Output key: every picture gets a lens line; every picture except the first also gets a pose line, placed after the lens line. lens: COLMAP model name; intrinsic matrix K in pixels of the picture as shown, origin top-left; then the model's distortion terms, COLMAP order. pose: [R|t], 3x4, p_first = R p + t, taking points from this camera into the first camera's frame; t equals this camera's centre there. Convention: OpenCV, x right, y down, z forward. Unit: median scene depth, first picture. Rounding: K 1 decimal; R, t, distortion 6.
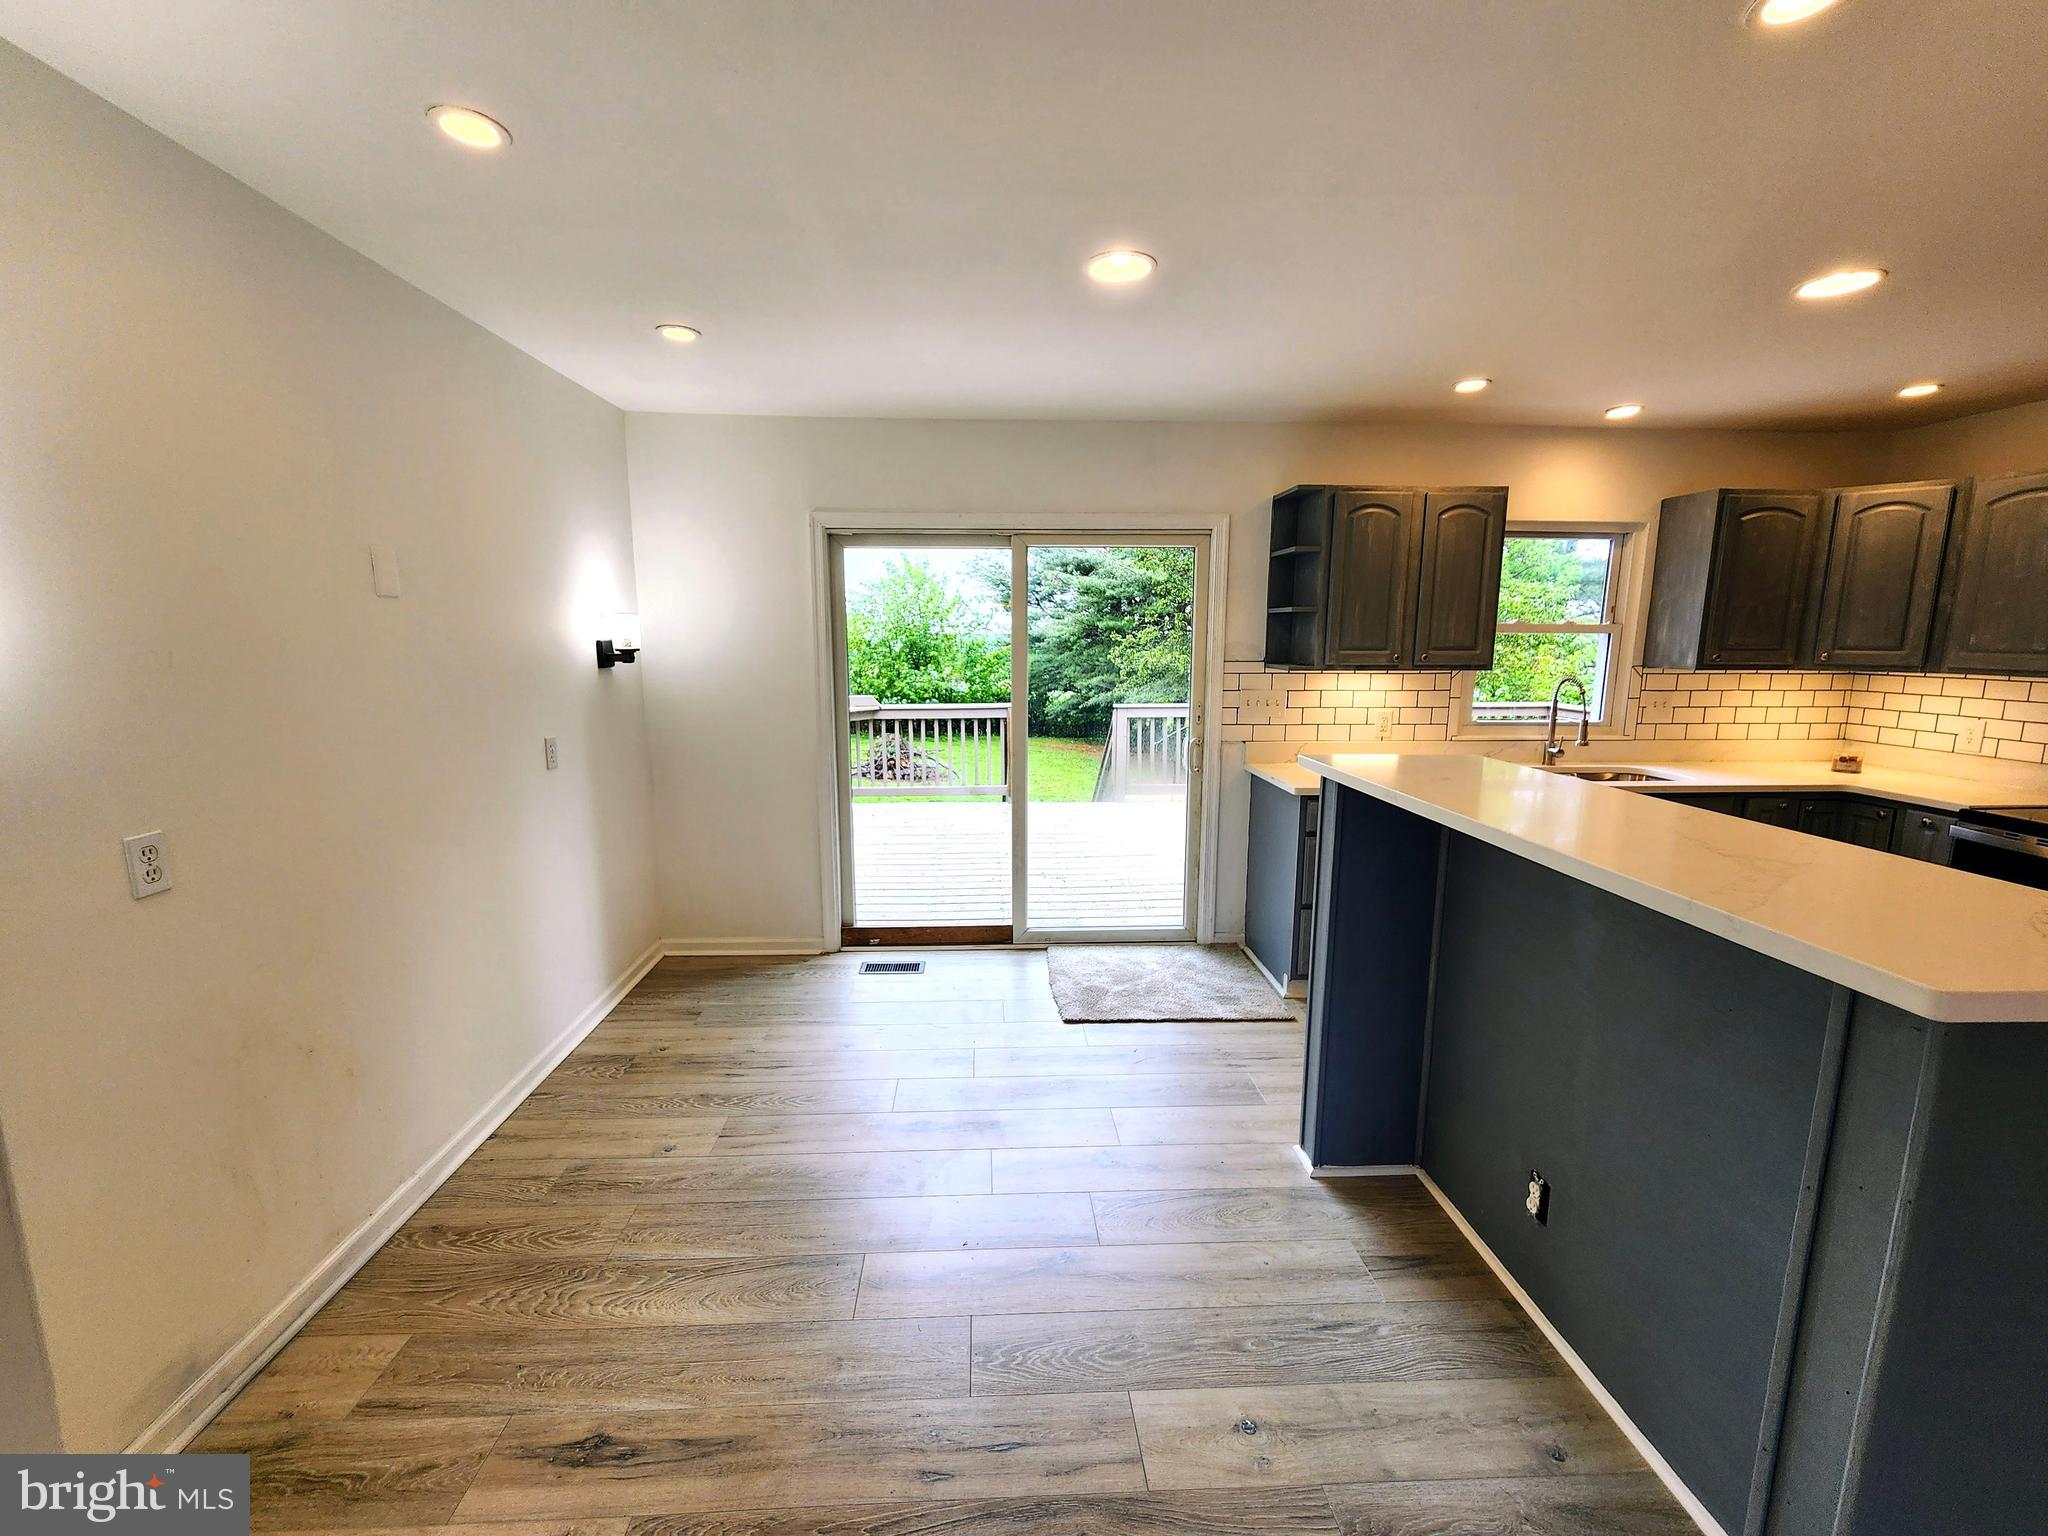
lens RADIAL K [[818.8, 0, 1024.0], [0, 818.8, 768.0], [0, 0, 1]] dist [0.001046, 0.000288]
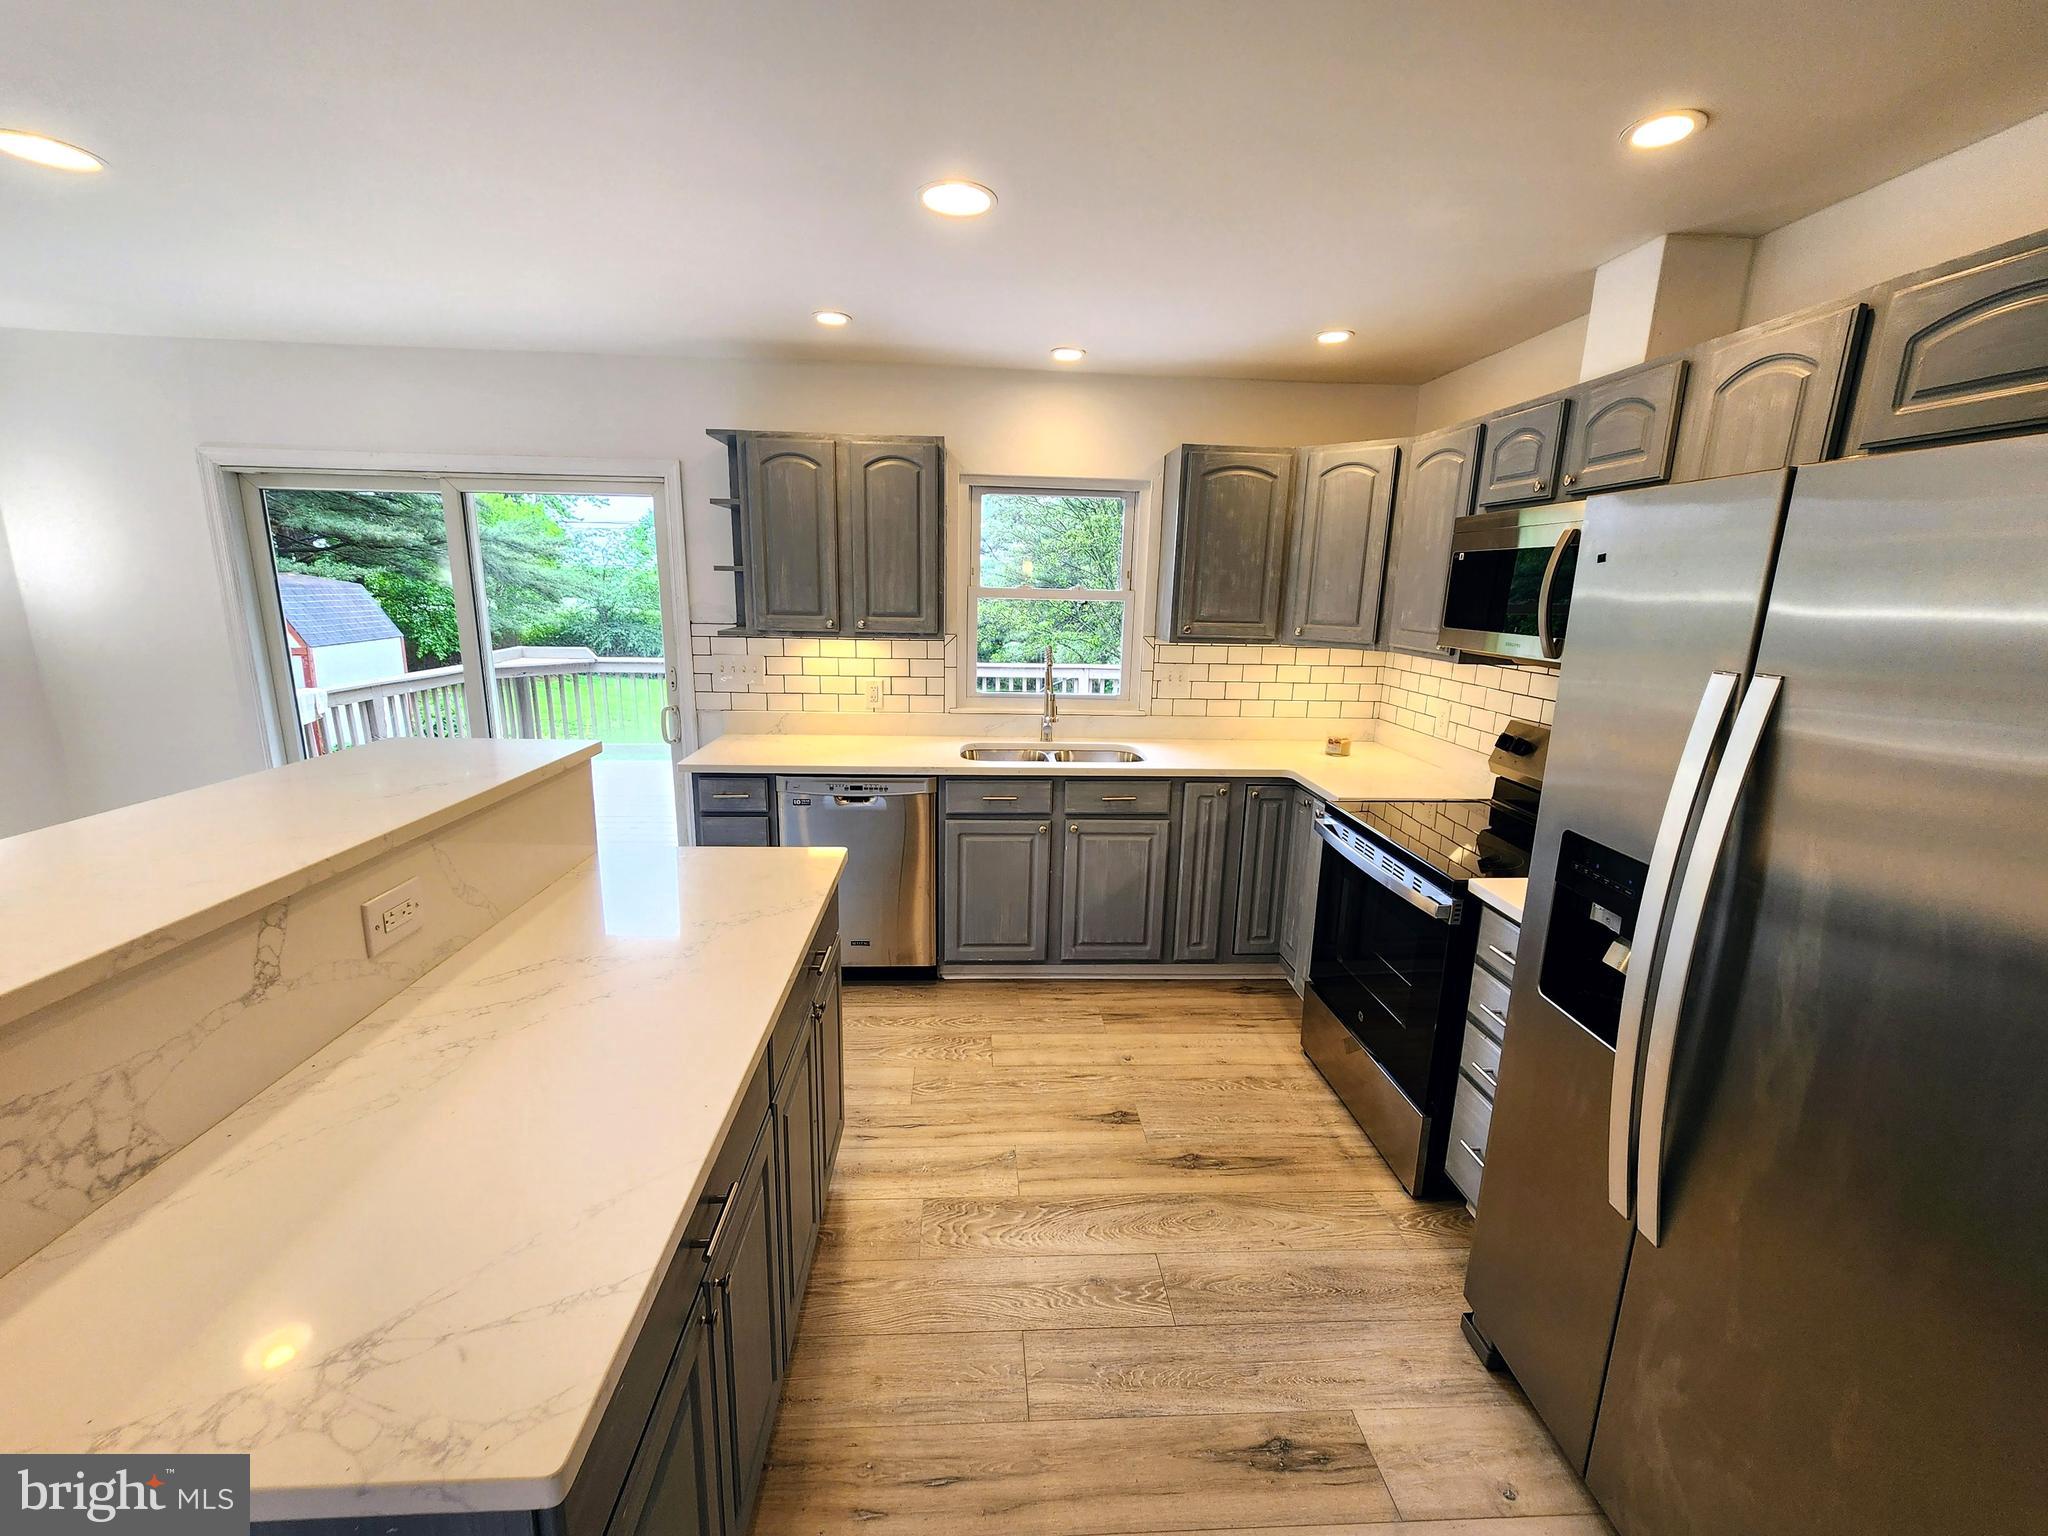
lens RADIAL K [[815.4, 0, 973.8], [0, 815.4, 766.0], [0, 0, 1]] dist [0.008676, 0.000289]
pose [[0.999804, 0.017048, 0.010043, 0.587485], [-0.017565, 0.998394, 0.053853, -0.025854], [-0.009109, -0.054019, 0.998498, 0.069033]]
